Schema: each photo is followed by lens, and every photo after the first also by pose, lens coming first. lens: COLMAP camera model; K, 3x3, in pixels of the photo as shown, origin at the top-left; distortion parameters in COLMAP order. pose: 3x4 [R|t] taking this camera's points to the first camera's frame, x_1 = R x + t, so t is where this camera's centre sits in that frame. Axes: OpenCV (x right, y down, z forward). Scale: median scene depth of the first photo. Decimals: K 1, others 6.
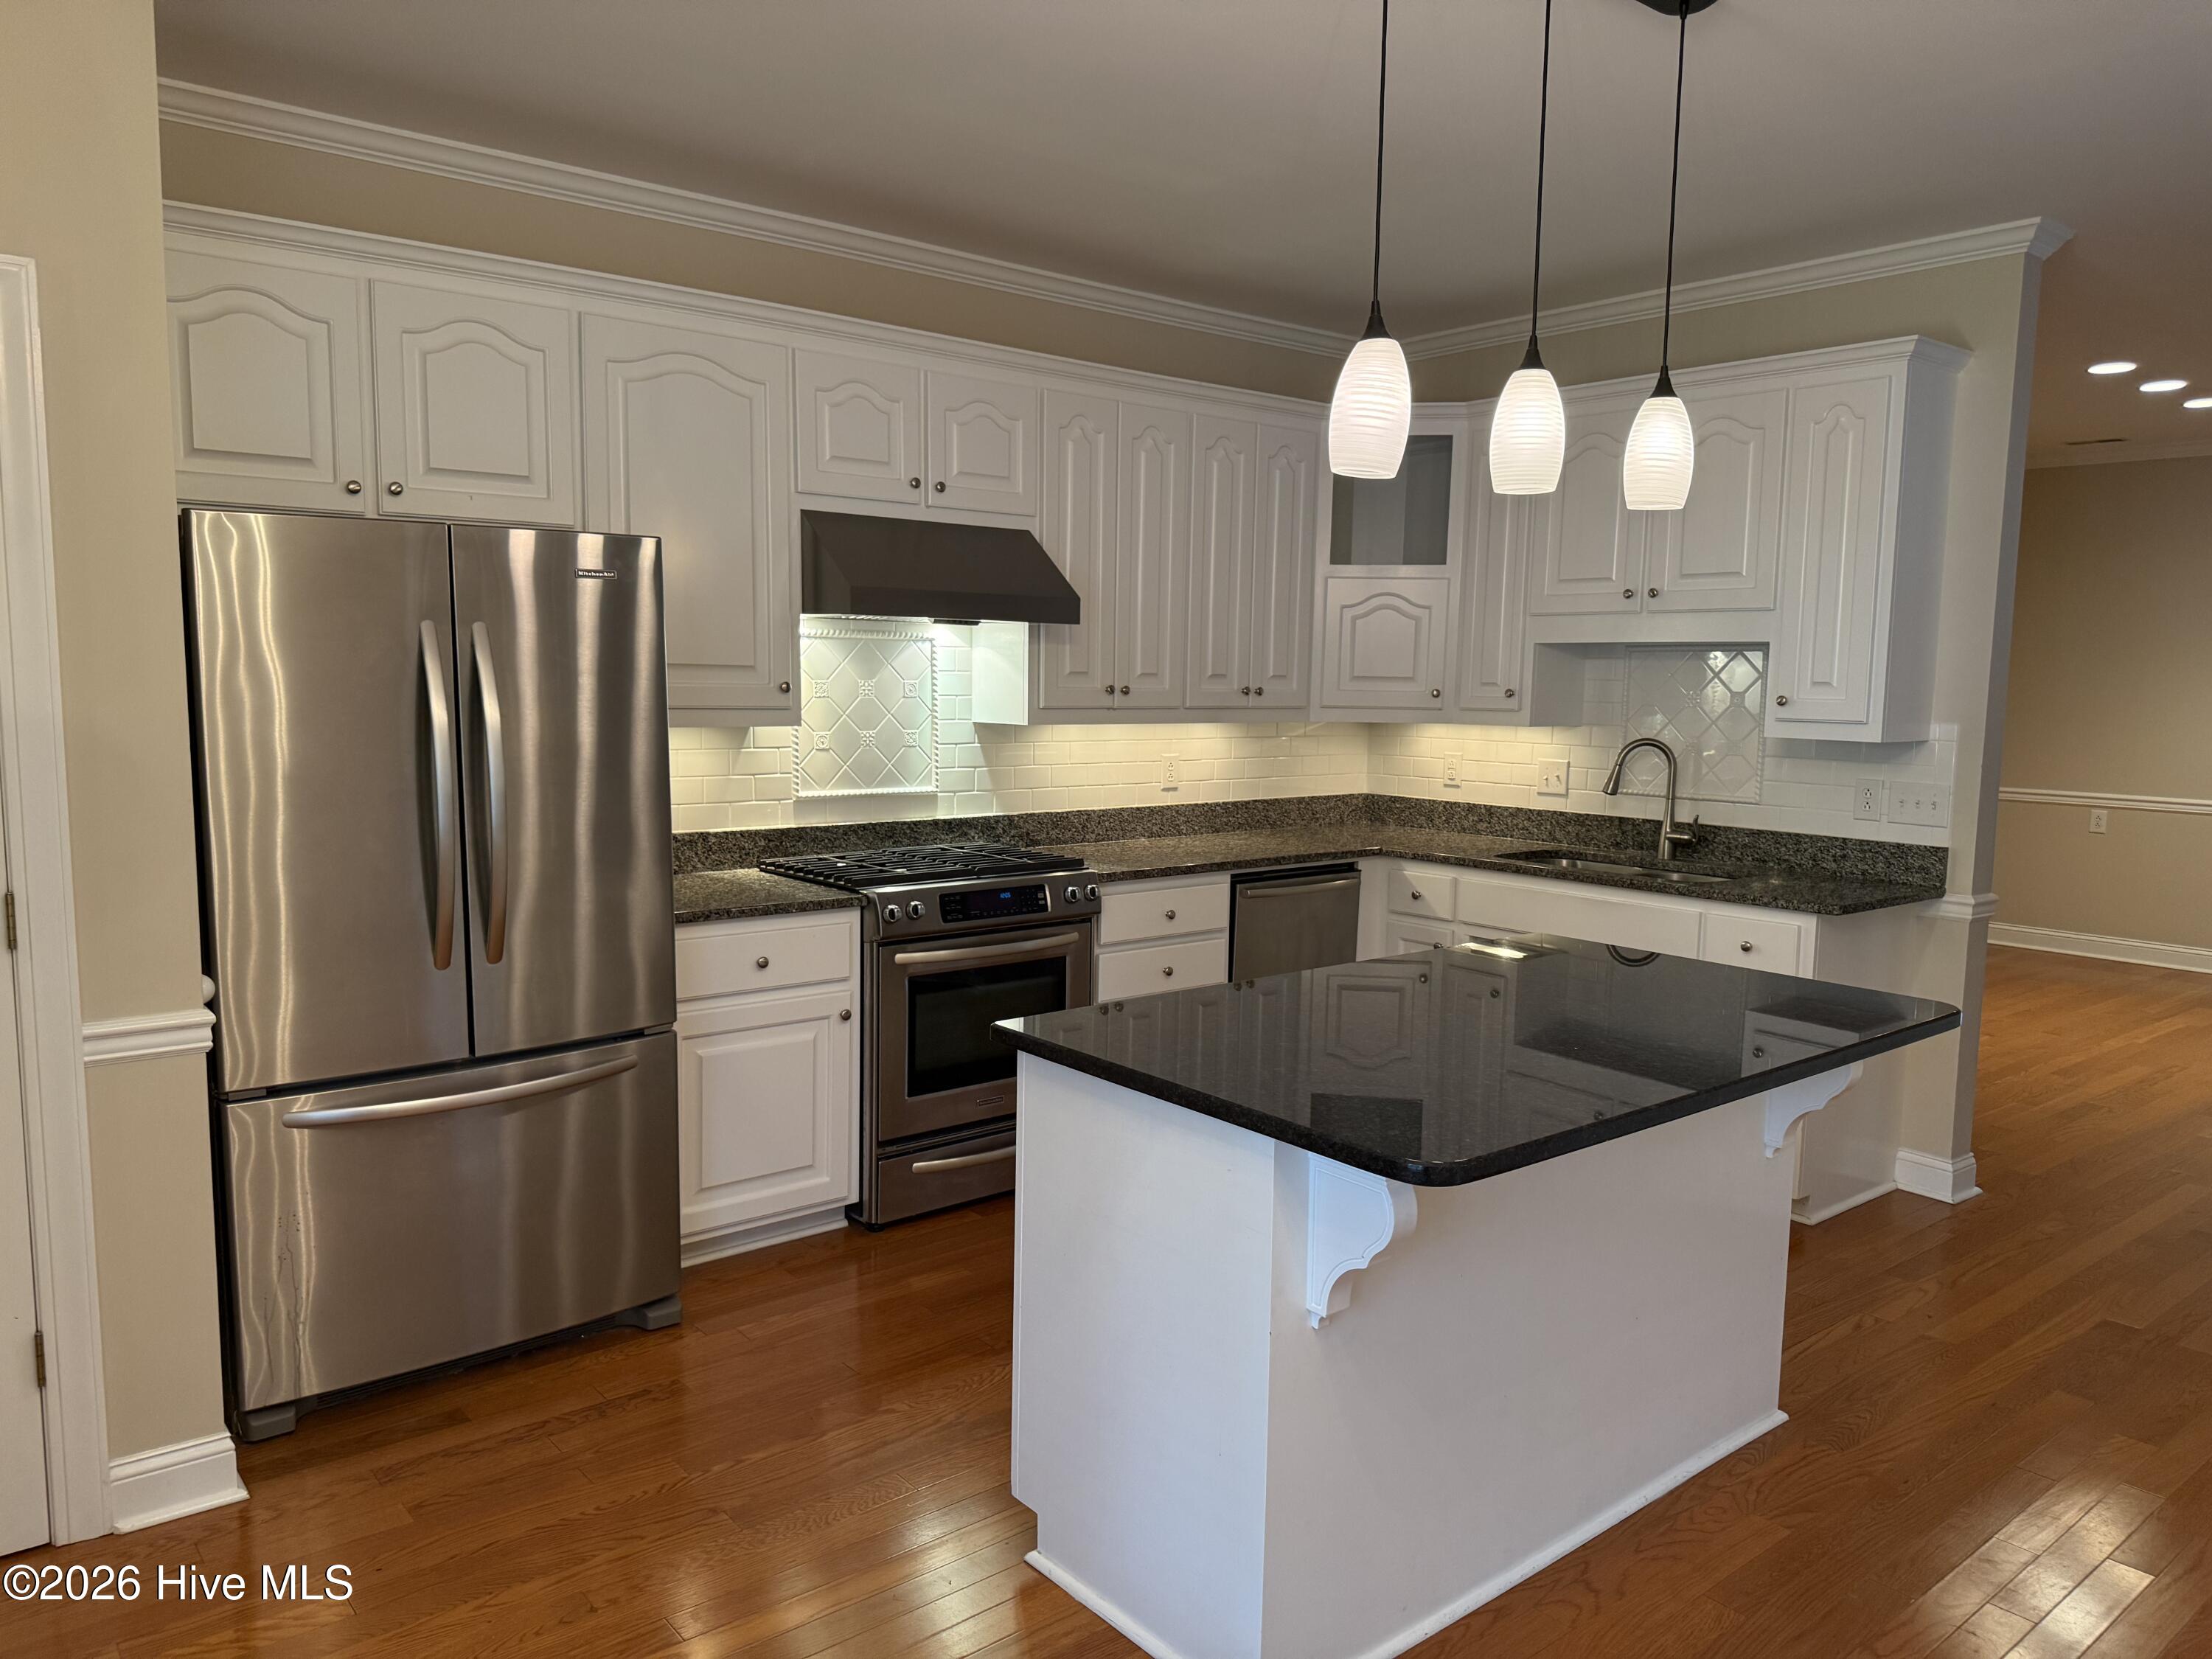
lens RADIAL K [[1564.6, 0, 1106.1], [0, 1564.6, 823.5], [0, 0, 1]] dist [0.069578, -0.090287]
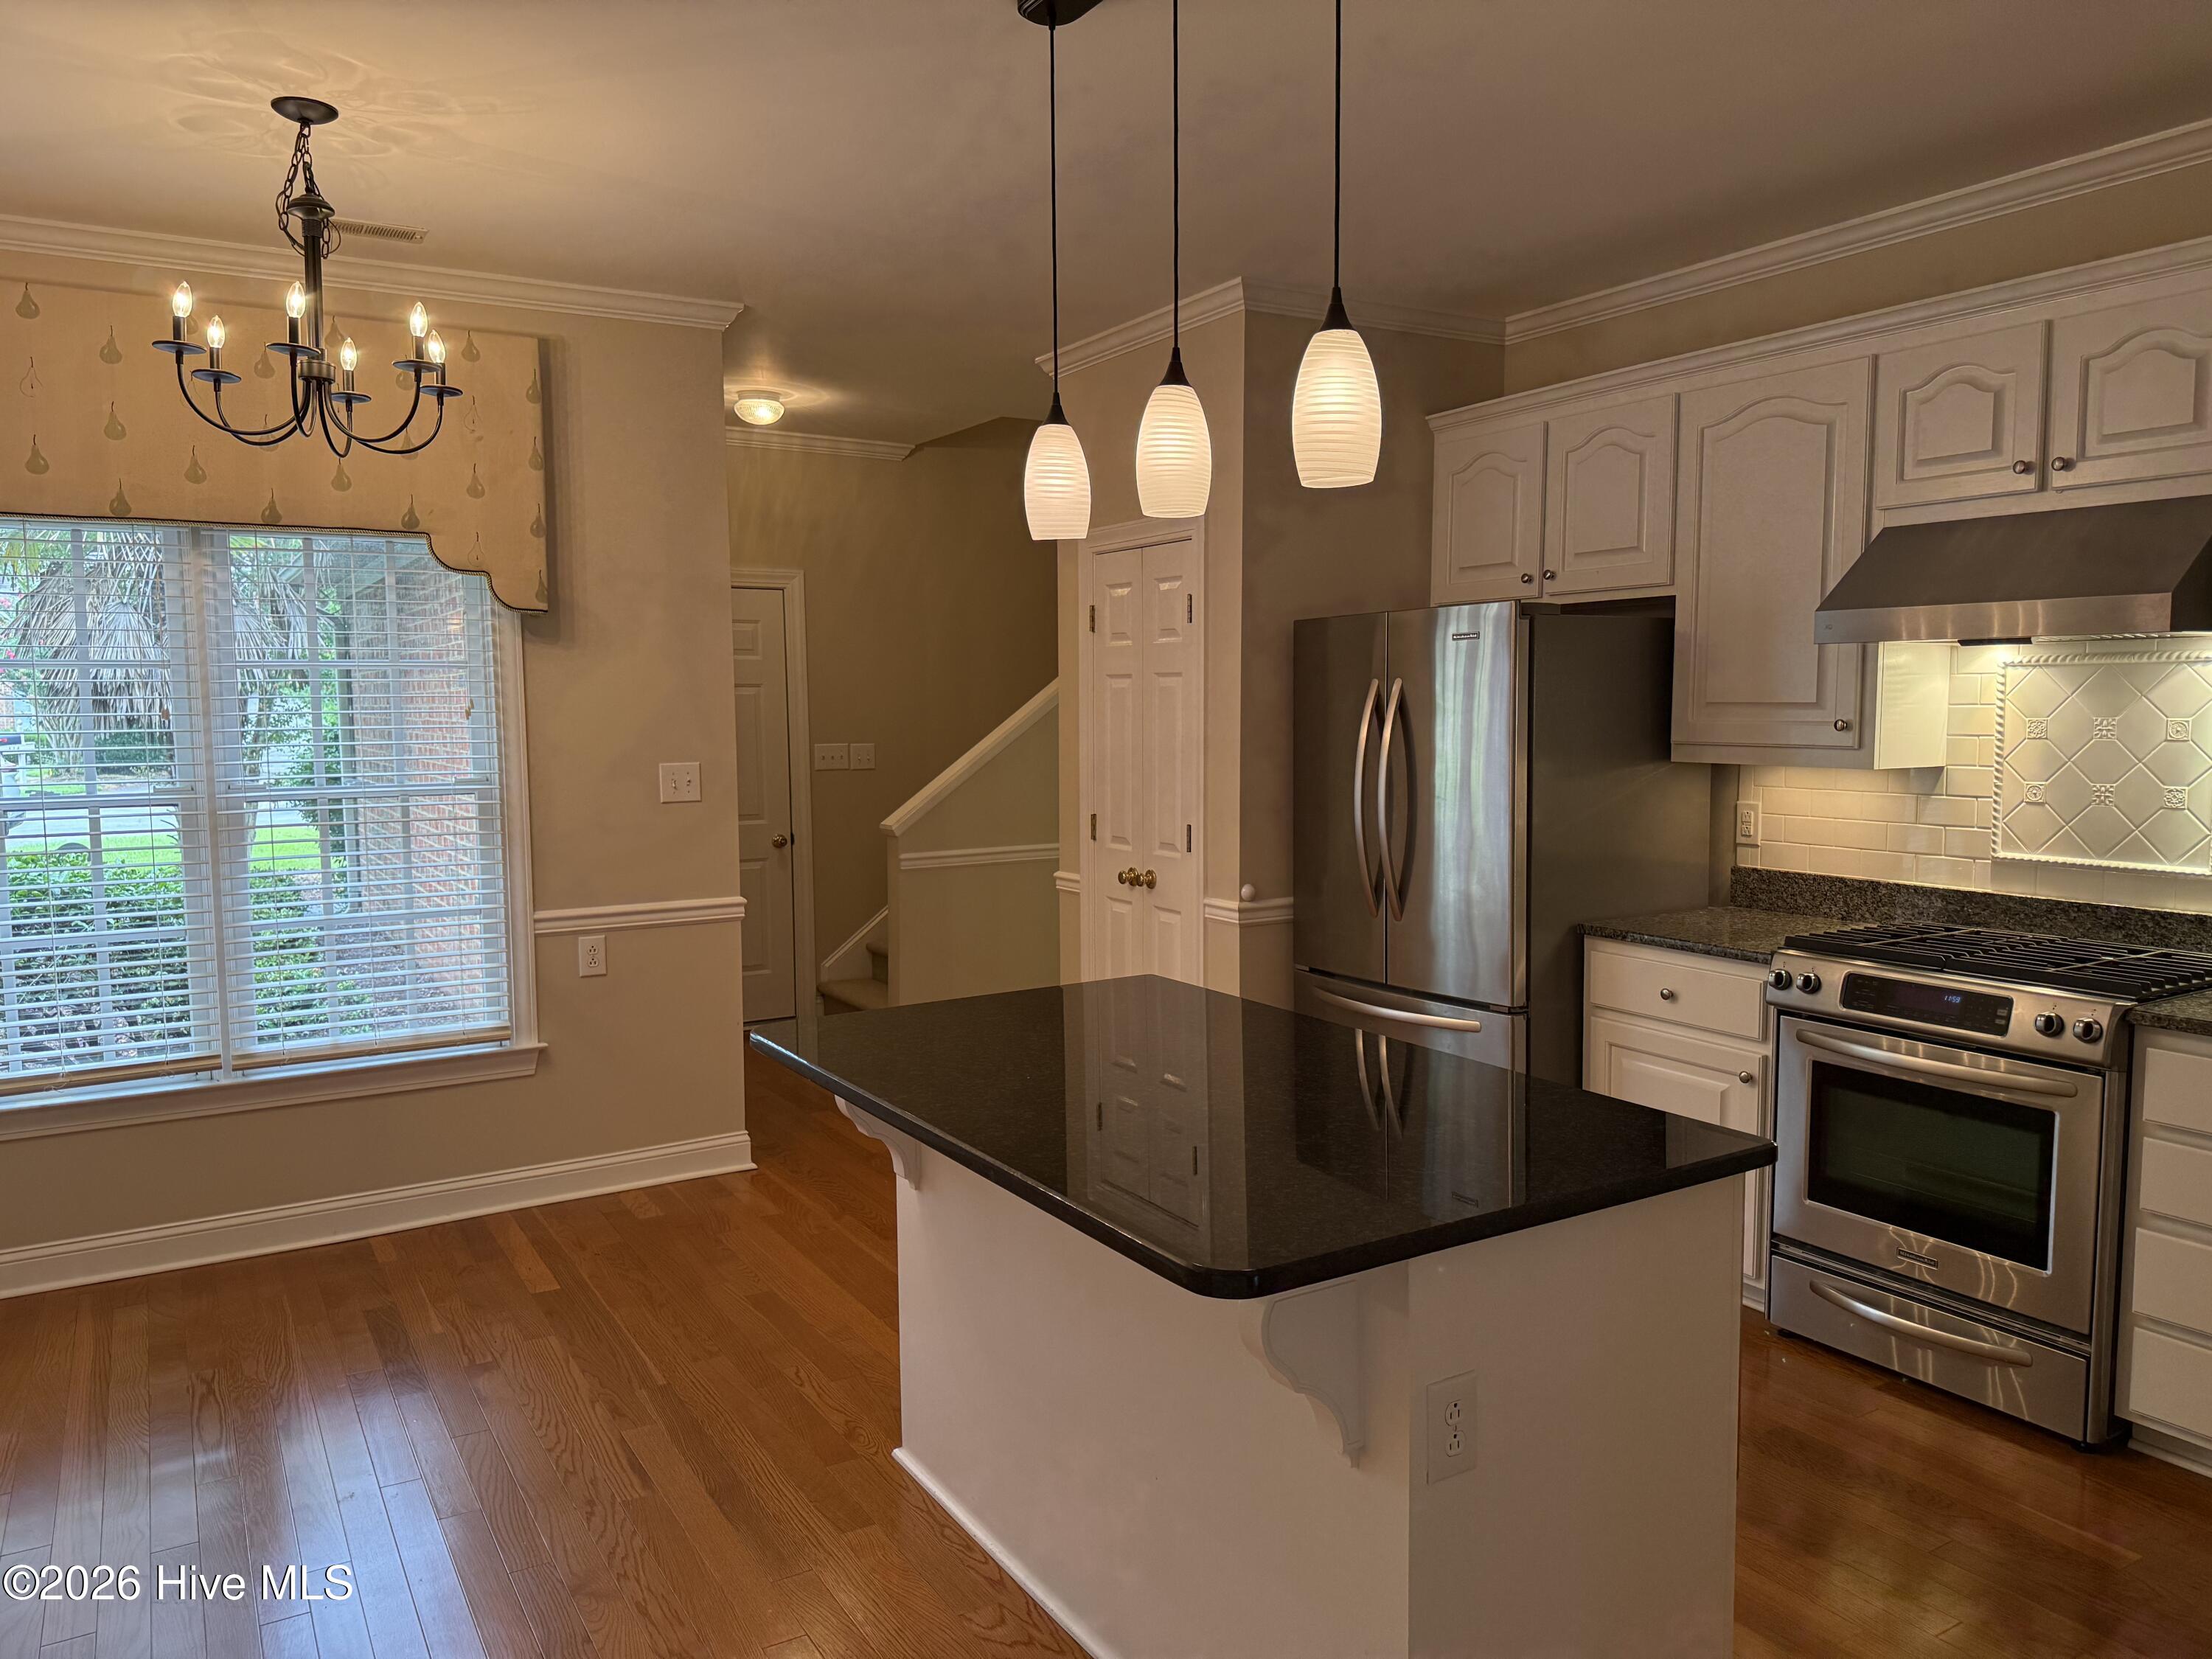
lens RADIAL K [[1564.6, 0, 1101.6], [0, 1564.6, 838.9], [0, 0, 1]] dist [0.069578, -0.090287]
pose [[-0.148391, 0.077936, -0.985853, 1.032909], [-0.089254, 0.991766, 0.091839, -0.090188], [0.984893, 0.101620, -0.140213, 0.946376]]
